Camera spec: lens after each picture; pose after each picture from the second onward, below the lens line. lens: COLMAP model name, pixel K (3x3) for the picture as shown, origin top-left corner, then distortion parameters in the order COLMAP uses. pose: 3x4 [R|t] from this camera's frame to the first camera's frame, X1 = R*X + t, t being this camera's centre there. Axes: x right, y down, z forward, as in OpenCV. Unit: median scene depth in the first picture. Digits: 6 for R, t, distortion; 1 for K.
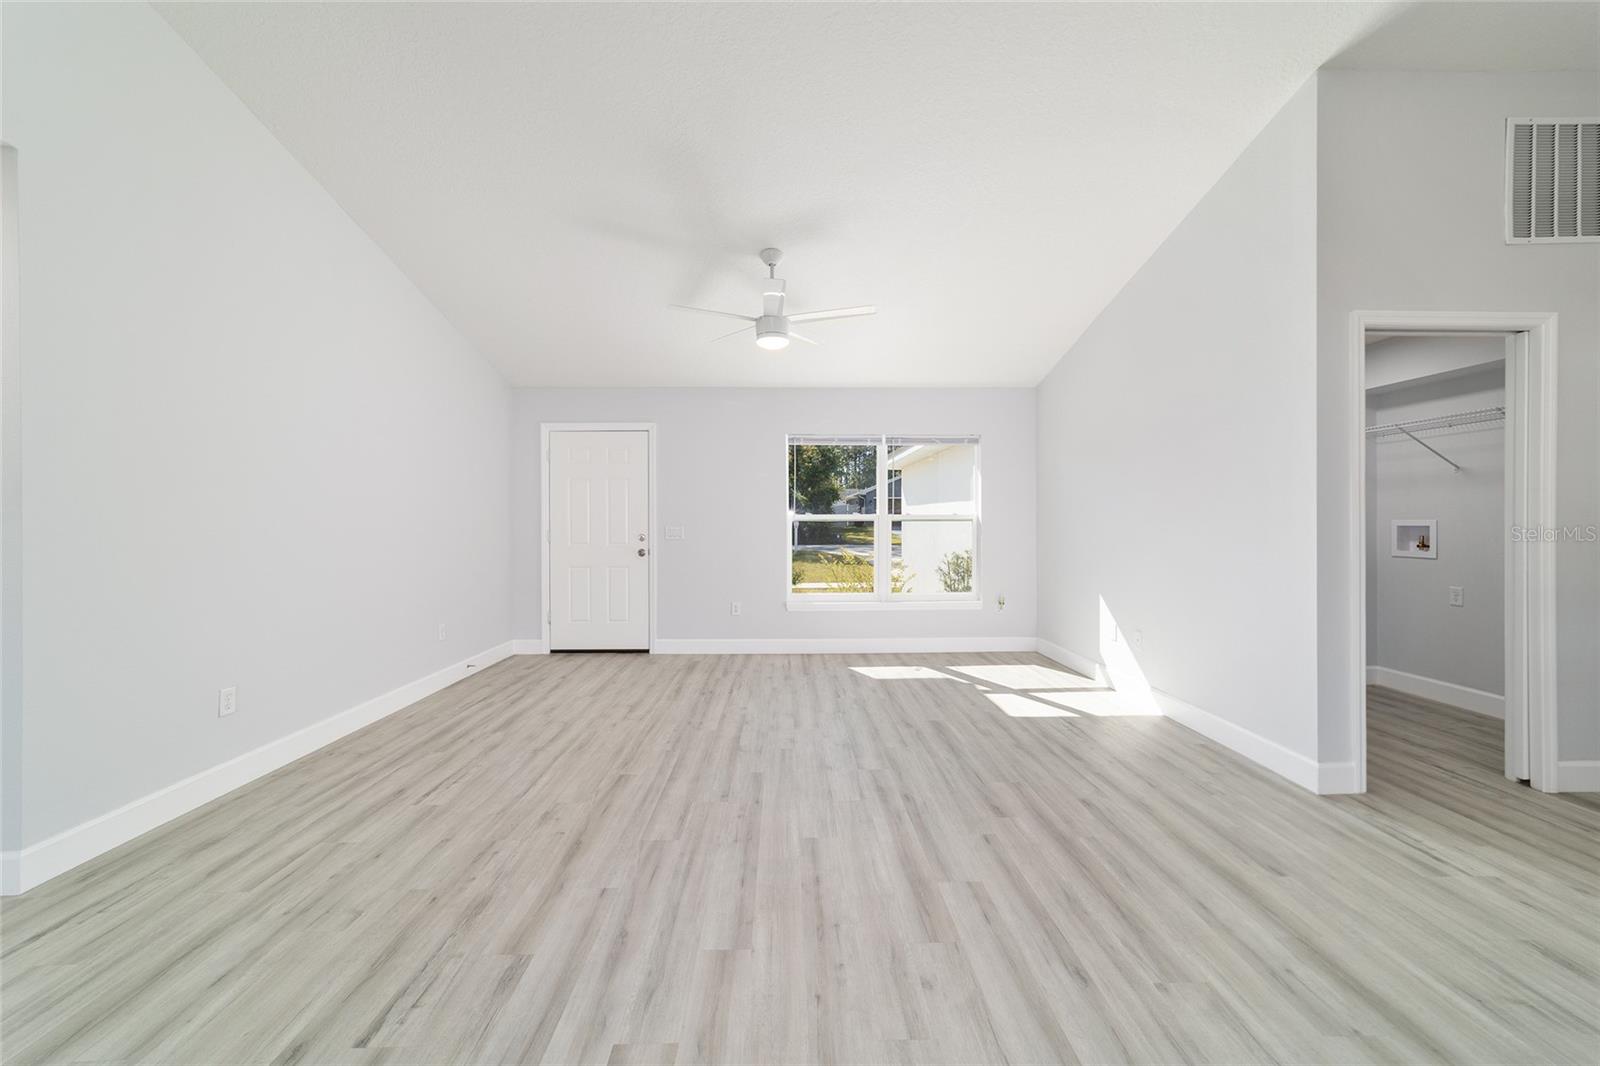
lens RADIAL K [[609.6, 0, 799.2], [0, 609.6, 531.2], [0, 0, 1]] dist [-0.018624, 0.008477]
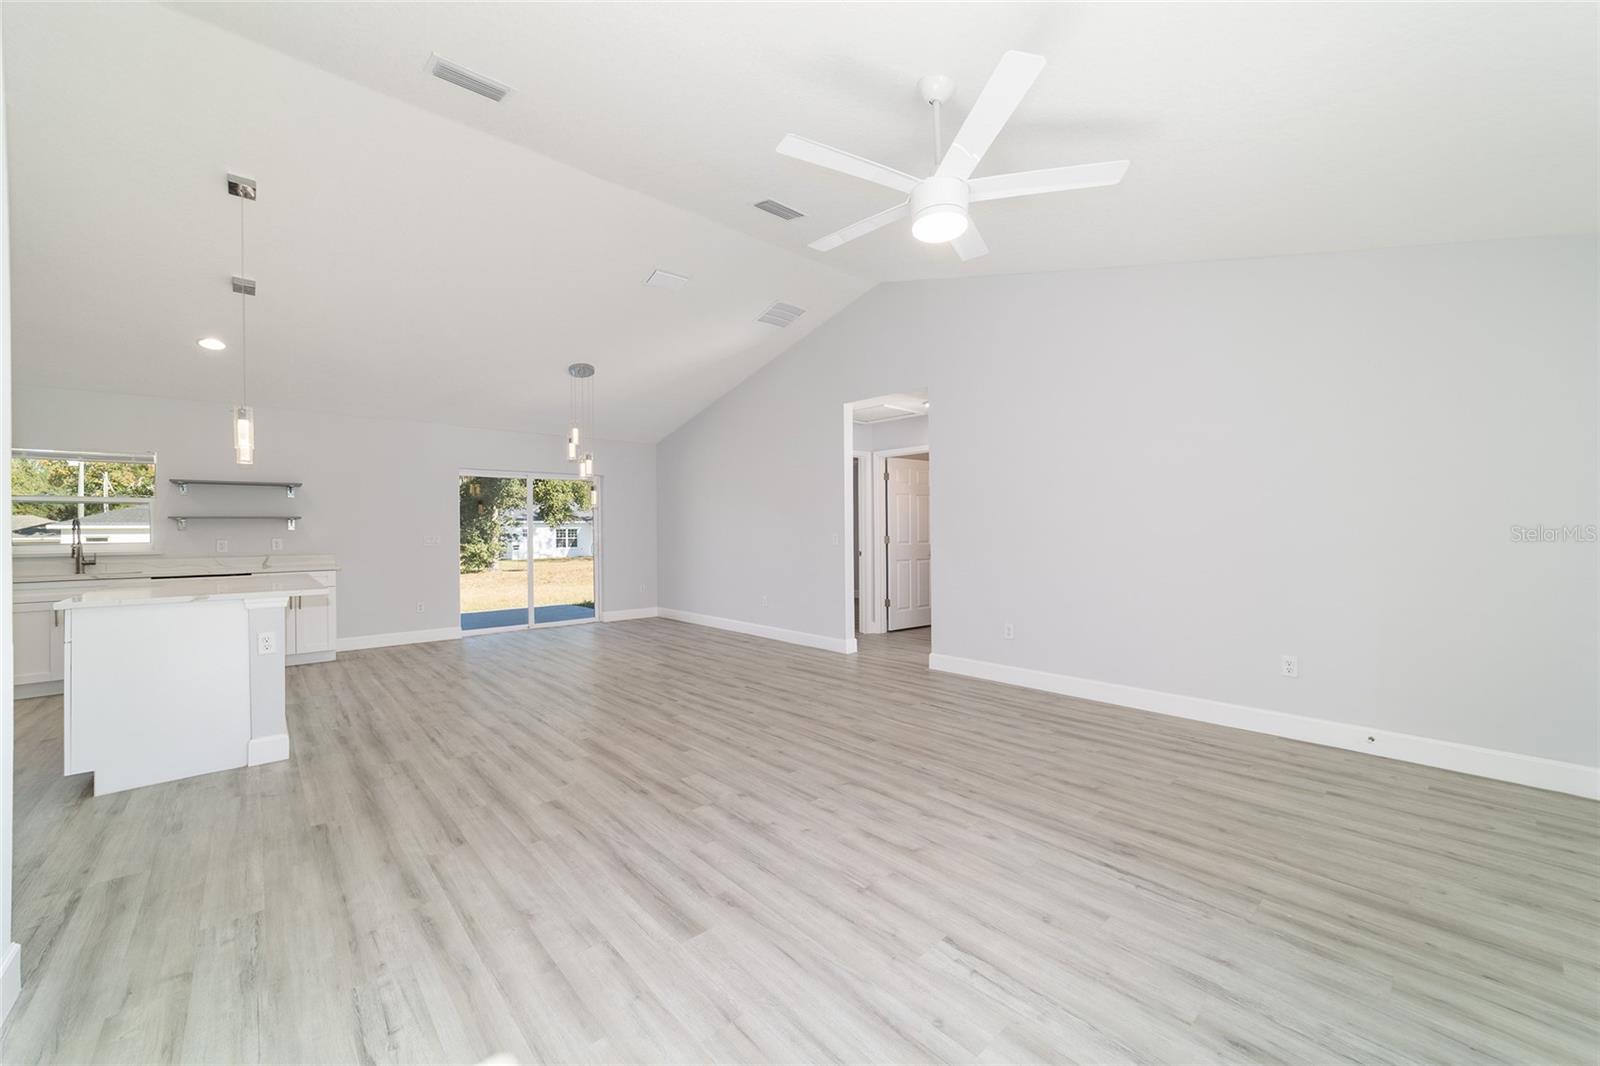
lens RADIAL K [[613.7, 0, 800.0], [0, 613.7, 533.0], [0, 0, 1]] dist [-0.020447, 0.008772]
pose [[-0.756319, 0.013405, -0.654066, 0.656394], [0.002068, 0.999834, 0.018100, -0.032789], [0.654200, 0.012336, -0.756221, 1.959510]]
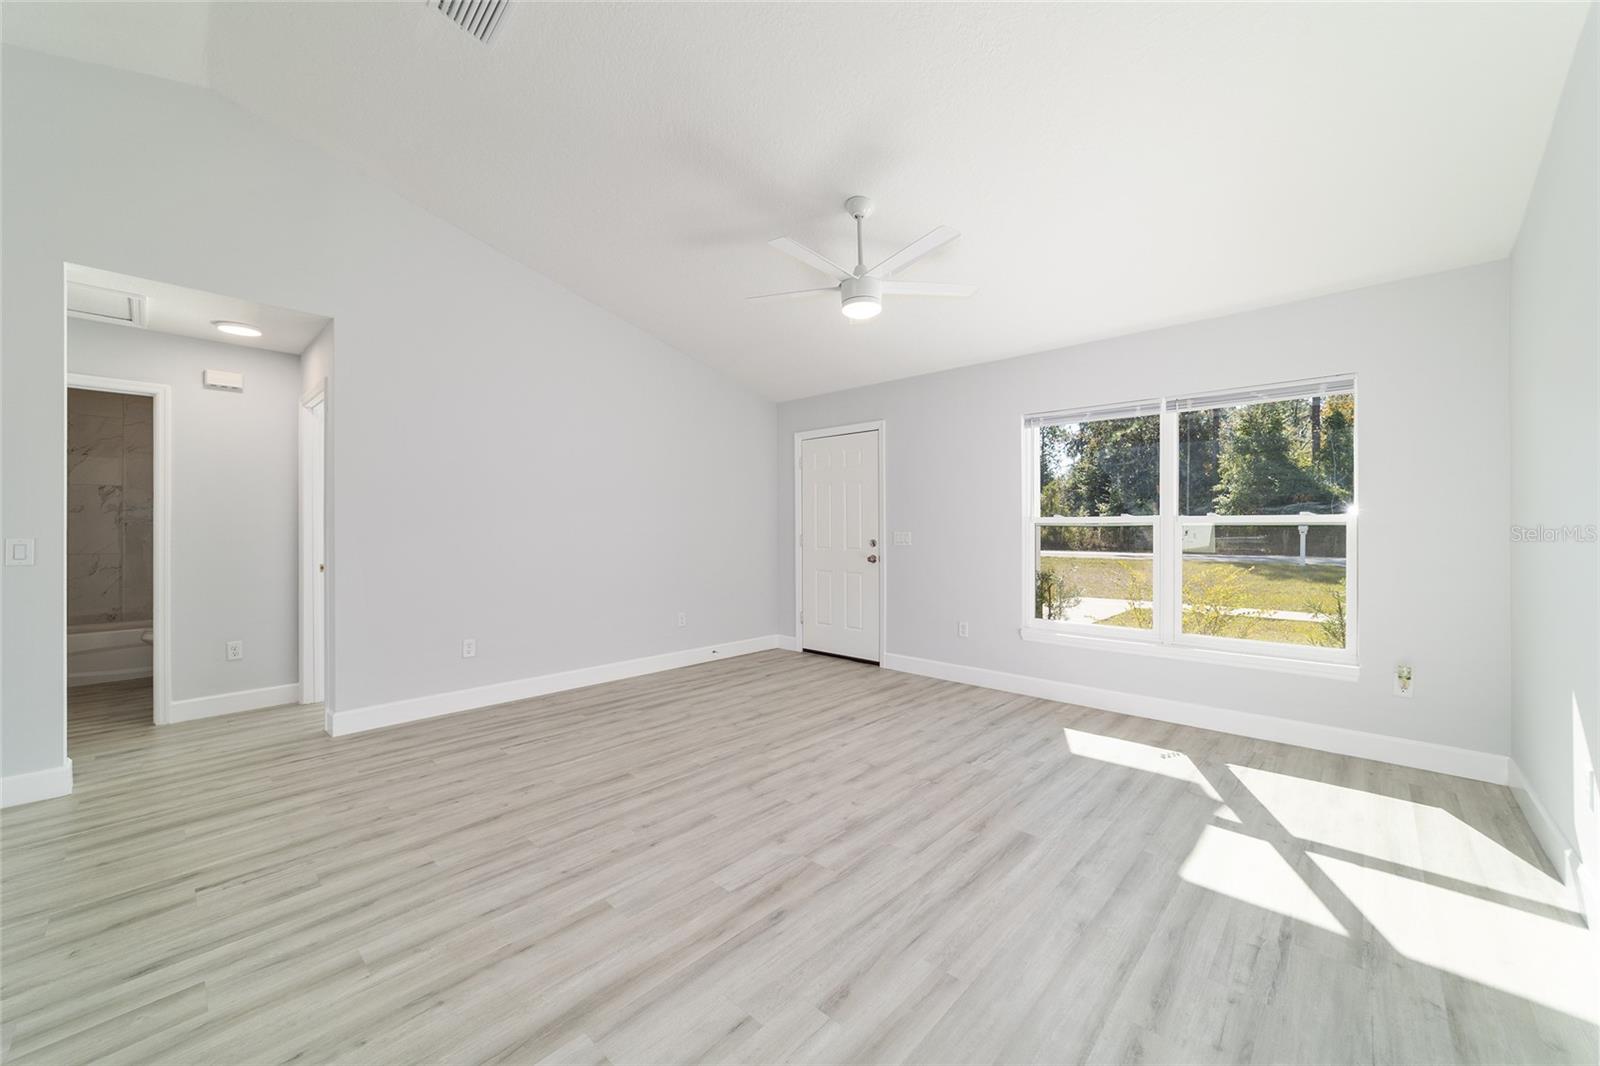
lens RADIAL K [[613.7, 0, 800.0], [0, 613.7, 533.0], [0, 0, 1]] dist [-0.020447, 0.008772]
pose [[0.716690, 0.007684, -0.697350, 0.681995], [-0.010250, 0.999947, 0.000484, -0.008838], [0.697317, 0.006801, 0.716731, 0.499456]]
